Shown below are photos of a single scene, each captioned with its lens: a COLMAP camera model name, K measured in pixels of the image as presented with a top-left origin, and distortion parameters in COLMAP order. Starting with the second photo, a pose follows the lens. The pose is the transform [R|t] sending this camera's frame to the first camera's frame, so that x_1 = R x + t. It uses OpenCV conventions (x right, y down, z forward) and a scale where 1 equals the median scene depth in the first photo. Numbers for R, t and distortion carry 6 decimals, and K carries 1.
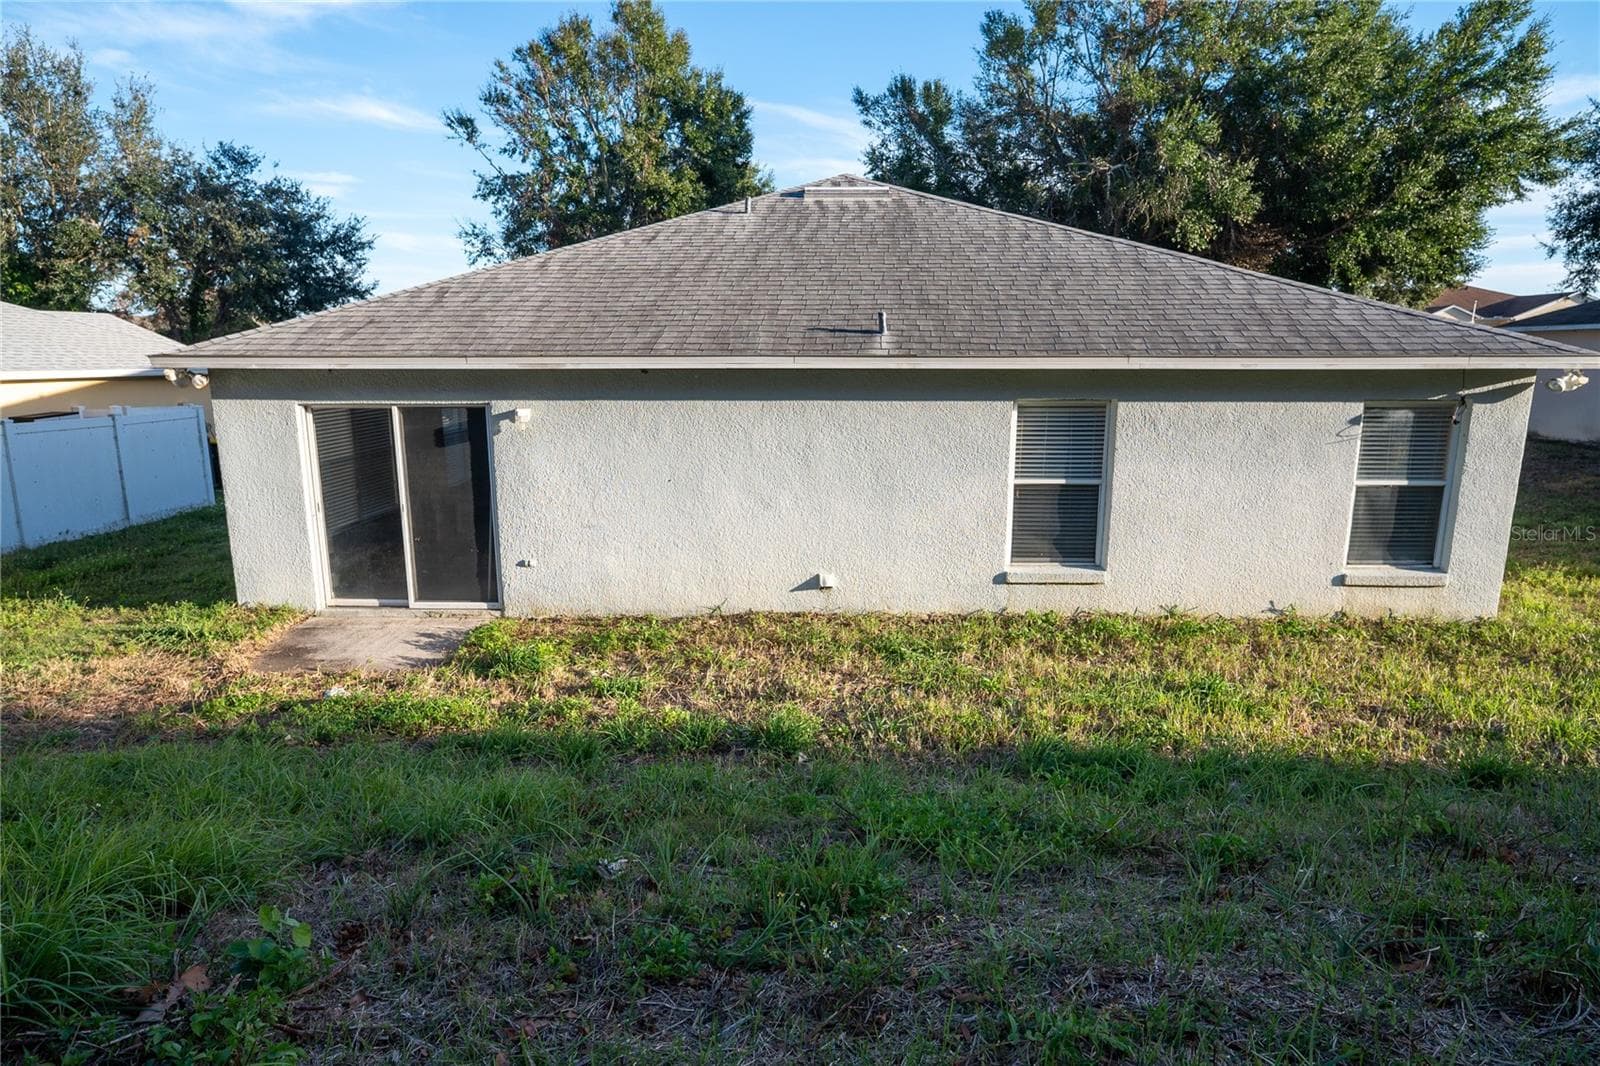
lens RADIAL K [[909.5, 0, 796.1], [0, 909.5, 527.8], [0, 0, 1]] dist [-0.005614, 0.014752]
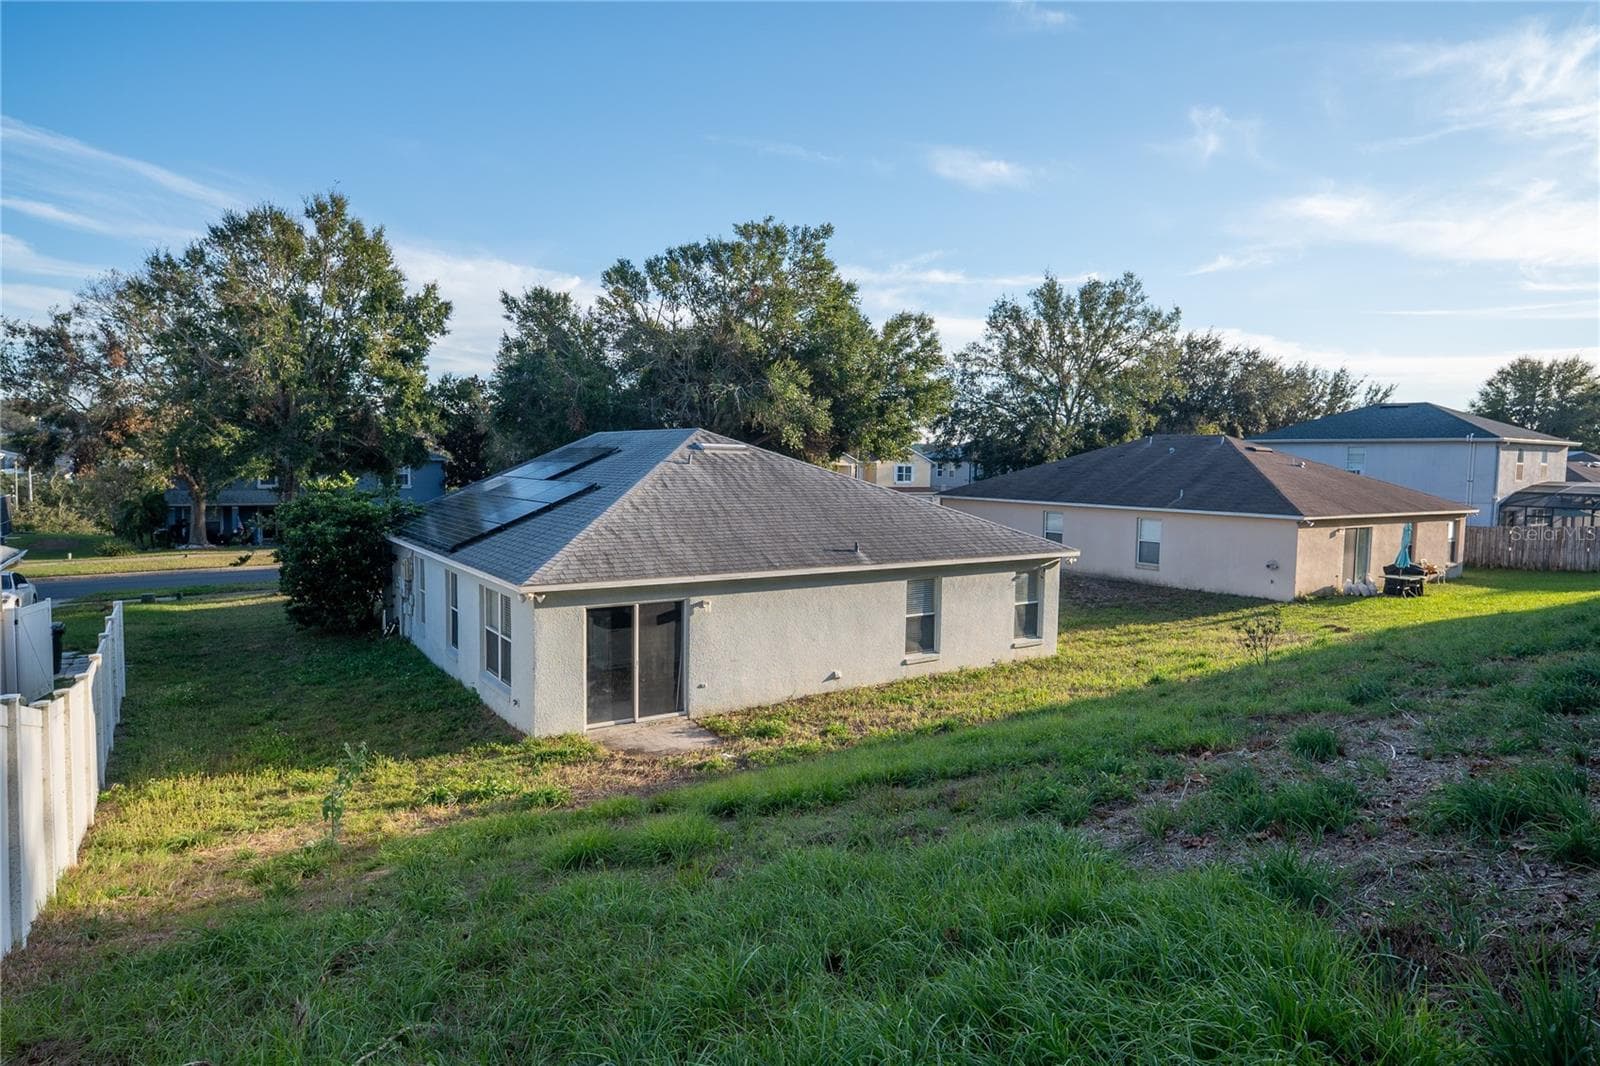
lens RADIAL K [[902.1, 0, 812.4], [0, 902.1, 517.8], [0, 0, 1]] dist [-0.022201, 0.027998]
pose [[0.799328, -0.021333, 0.600516, -1.196200], [0.097825, 0.990657, -0.095019, -0.099690], [-0.592879, 0.134697, 0.793947, -0.580998]]
